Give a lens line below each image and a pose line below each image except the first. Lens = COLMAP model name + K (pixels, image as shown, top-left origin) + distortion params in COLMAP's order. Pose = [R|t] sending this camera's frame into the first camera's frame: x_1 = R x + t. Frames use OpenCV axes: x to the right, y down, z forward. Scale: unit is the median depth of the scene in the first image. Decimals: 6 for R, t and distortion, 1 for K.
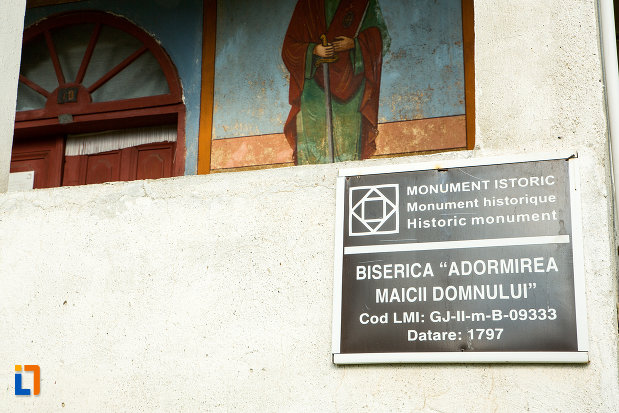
lens RADIAL K [[884.1, 0, 309.5], [0, 884.1, 206.5], [0, 0, 1]] dist [0.016811, 0.012610]
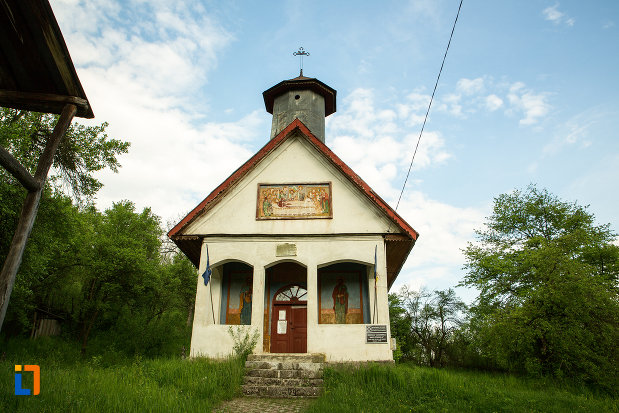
lens RADIAL K [[403.9, 0, 309.5], [0, 403.9, 206.5], [0, 0, 1]] dist [-0.040147, 0.001018]
pose [[0.951506, 0.109744, 0.287388, -2.246138], [-0.059409, 0.982170, -0.178362, -0.560276], [-0.301838, 0.152639, 0.941060, -3.723333]]
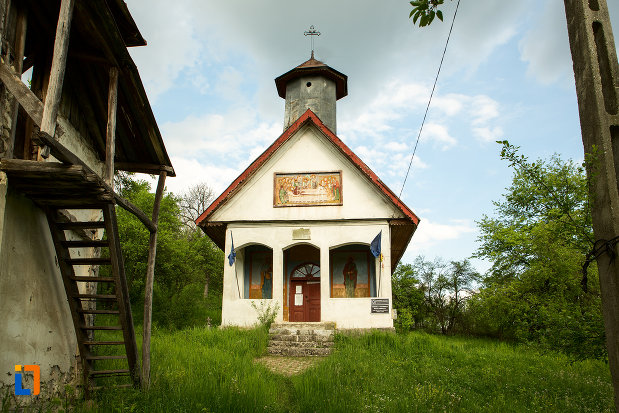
lens RADIAL K [[435.0, 0, 310.4], [0, 435.0, 259.0], [0, 0, 1]] dist [-0.004019, -0.000307]
pose [[0.961371, 0.040226, 0.272302, -2.564015], [-0.050216, 0.998293, 0.029815, -0.762999], [-0.270638, -0.042337, 0.961750, -4.810000]]
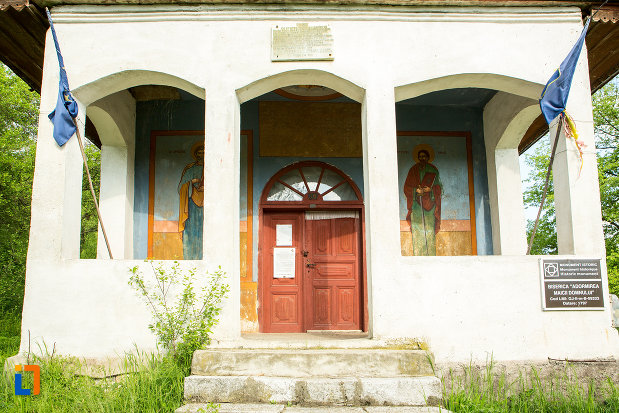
lens RADIAL K [[435.0, 0, 310.4], [0, 435.0, 259.0], [0, 0, 1]] dist [-0.004019, -0.000307]
pose [[0.933457, 0.018526, 0.358211, -1.556472], [-0.061586, 0.992113, 0.109178, -0.180737], [-0.353363, -0.123974, 0.927235, -0.343068]]
